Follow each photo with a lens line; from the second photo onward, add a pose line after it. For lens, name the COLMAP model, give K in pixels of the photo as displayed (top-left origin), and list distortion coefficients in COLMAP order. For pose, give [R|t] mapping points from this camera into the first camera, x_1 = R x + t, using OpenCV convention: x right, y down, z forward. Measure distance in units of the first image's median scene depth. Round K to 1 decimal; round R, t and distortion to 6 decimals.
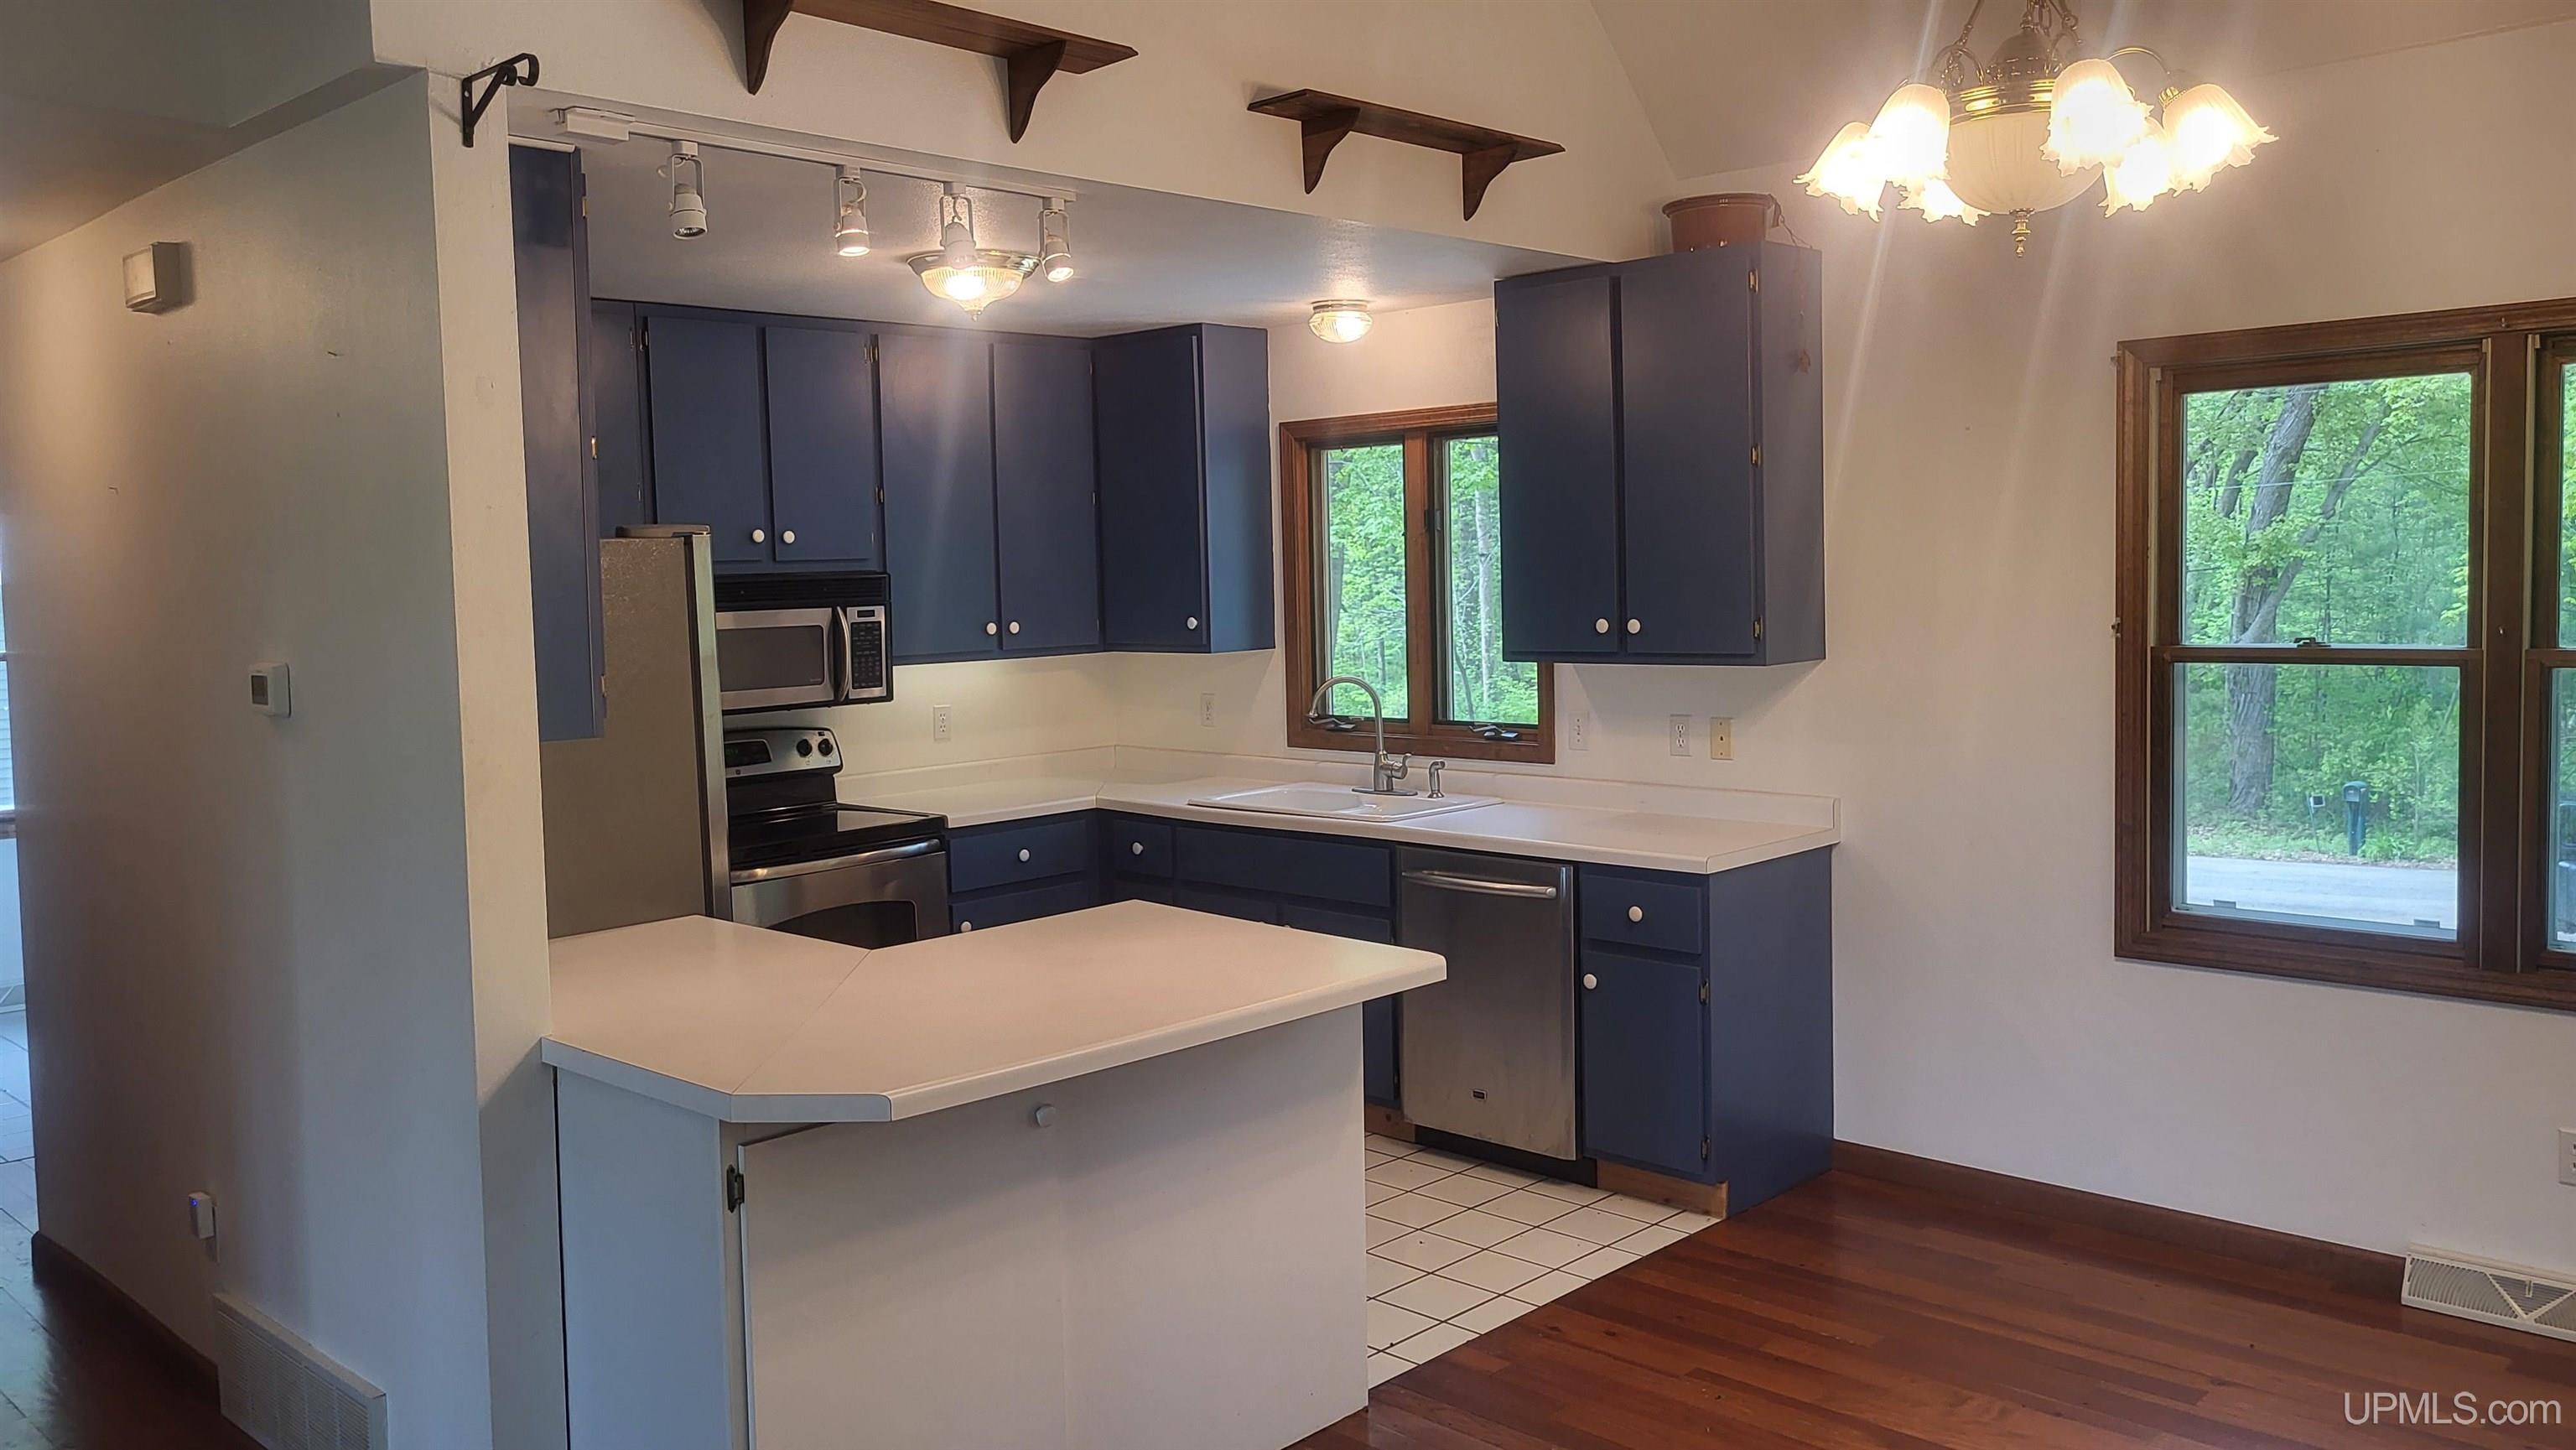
lens RADIAL K [[1981.6, 0, 1289.4], [0, 1981.6, 707.3], [0, 0, 1]] dist [0.027580, -0.005349]
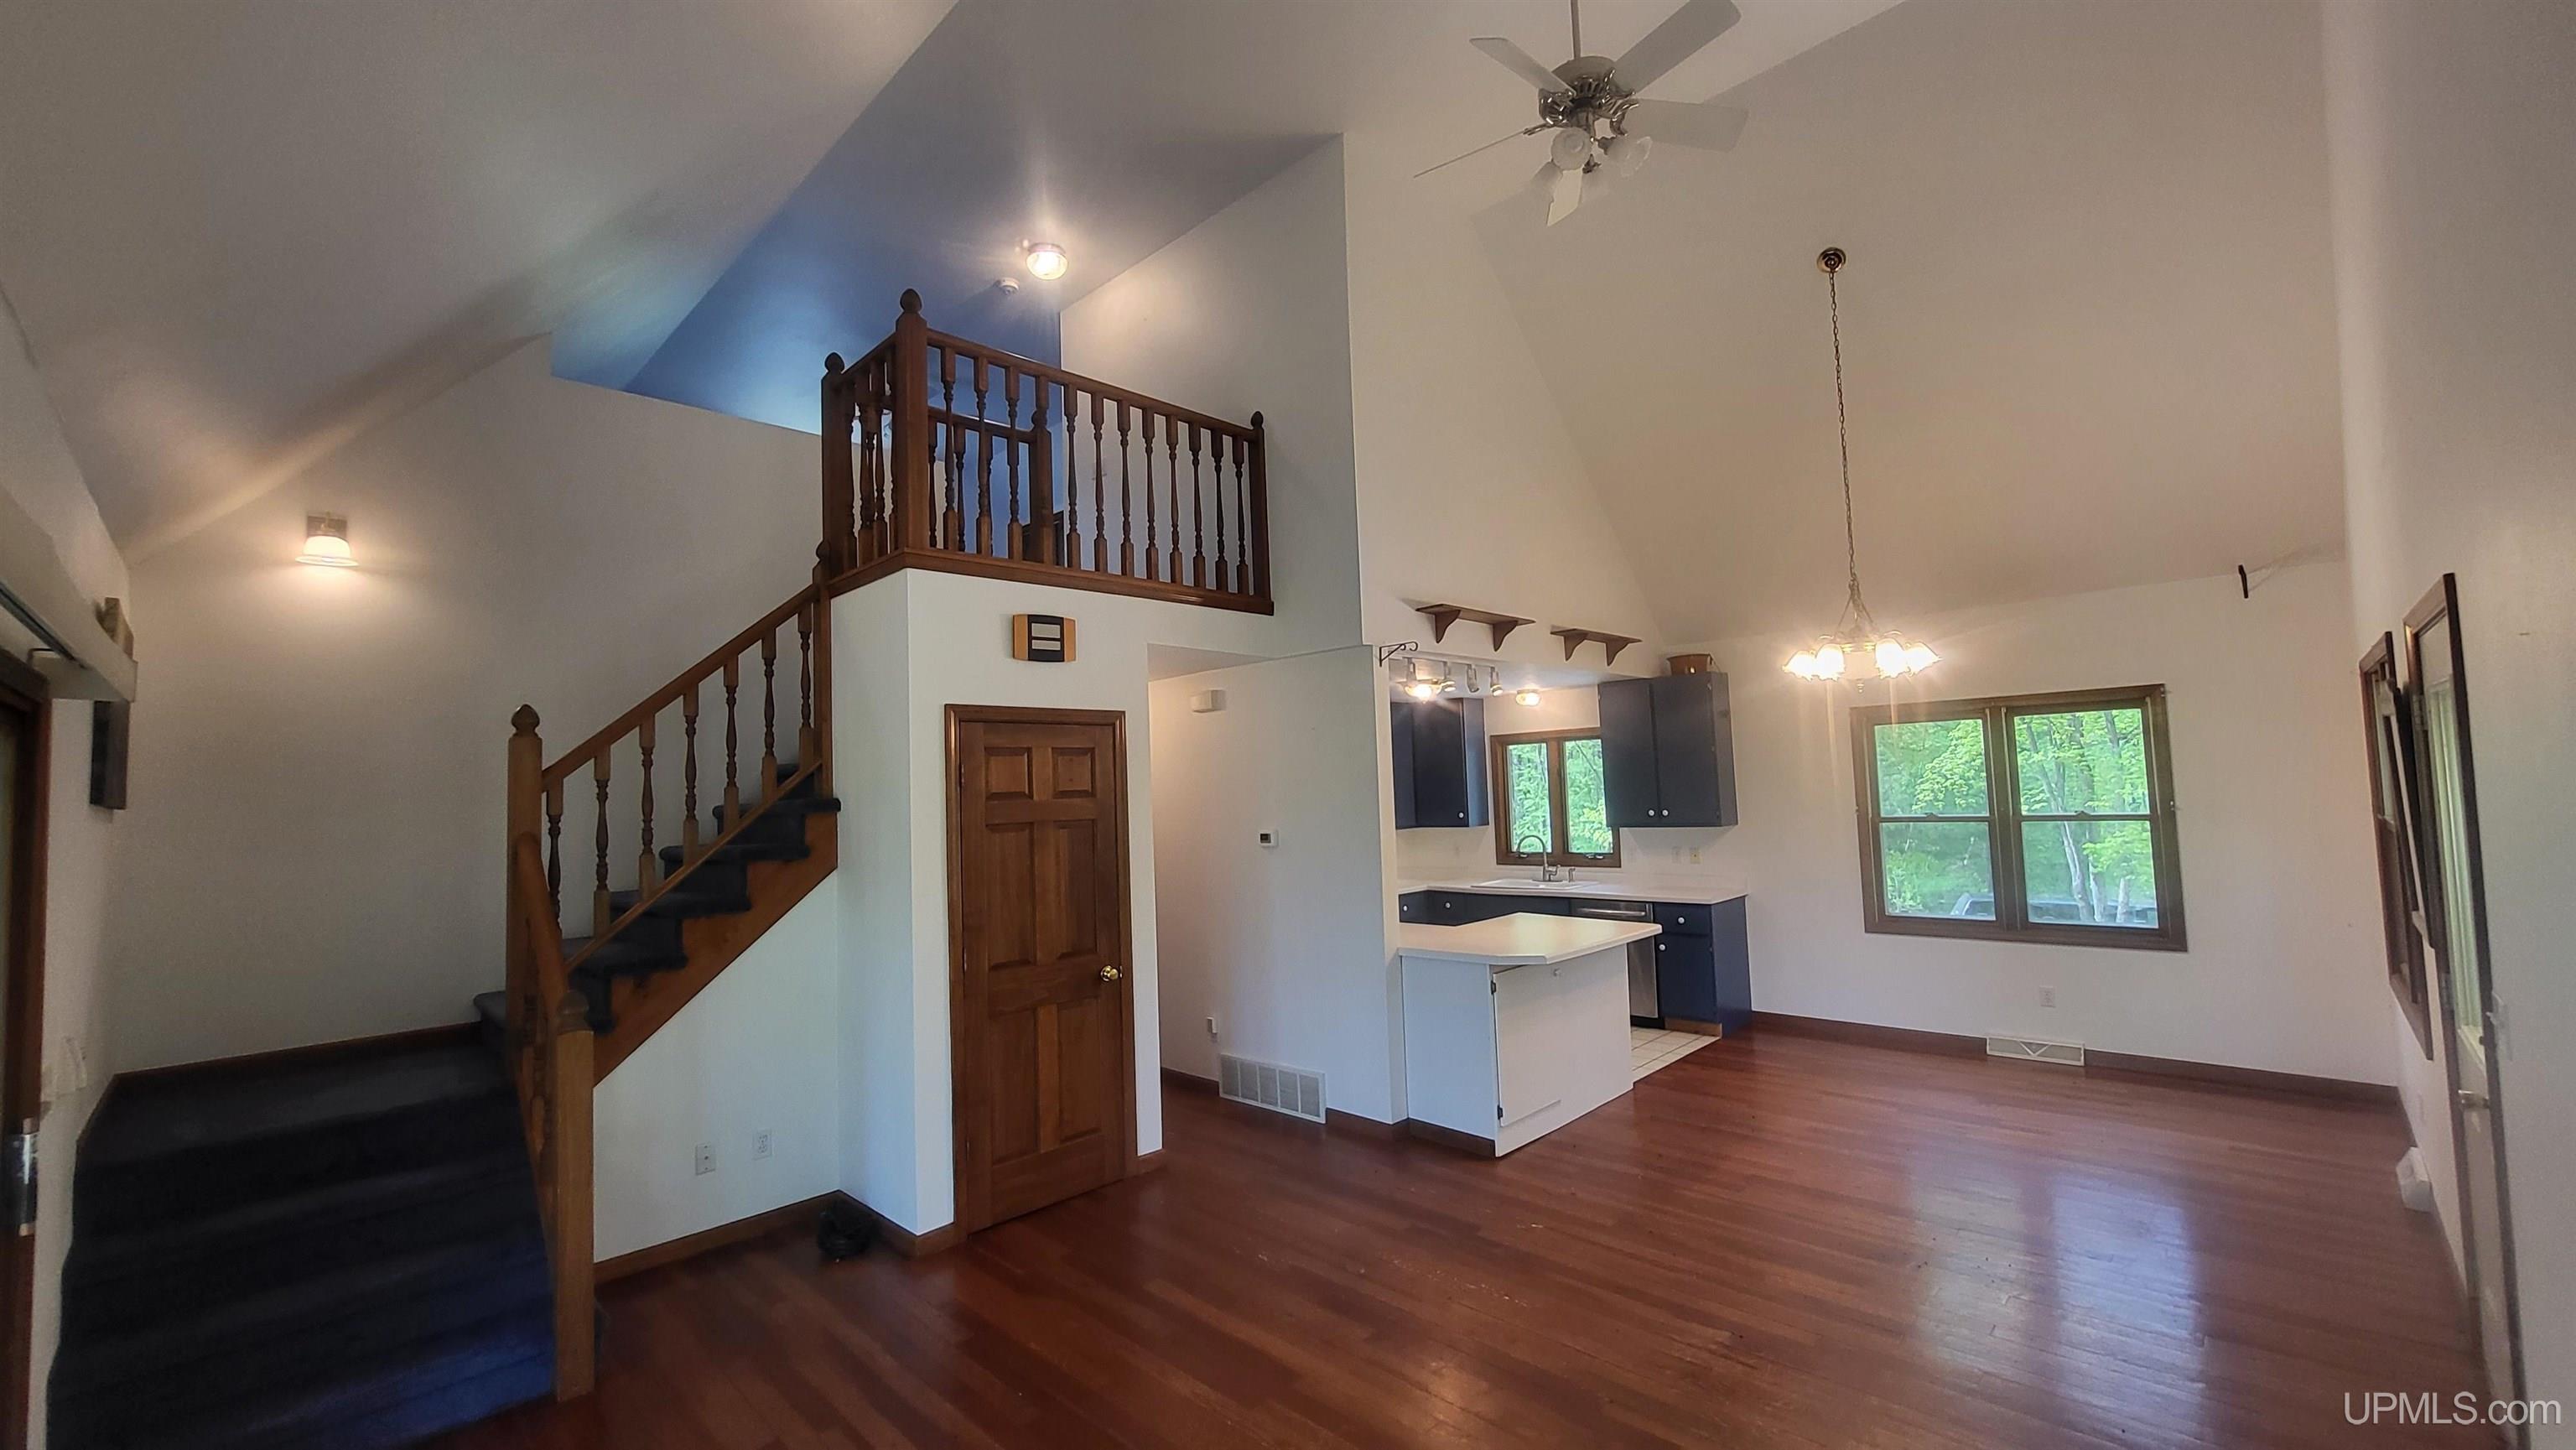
lens RADIAL K [[1014.6, 0, 1297.1], [0, 1014.6, 746.3], [0, 0, 1]] dist [-0.000720, 0.000111]
pose [[0.999849, -0.015414, -0.007980, -0.303550], [0.014384, 0.993142, -0.116025, 0.020767], [0.009714, 0.115892, 0.993214, -0.358433]]
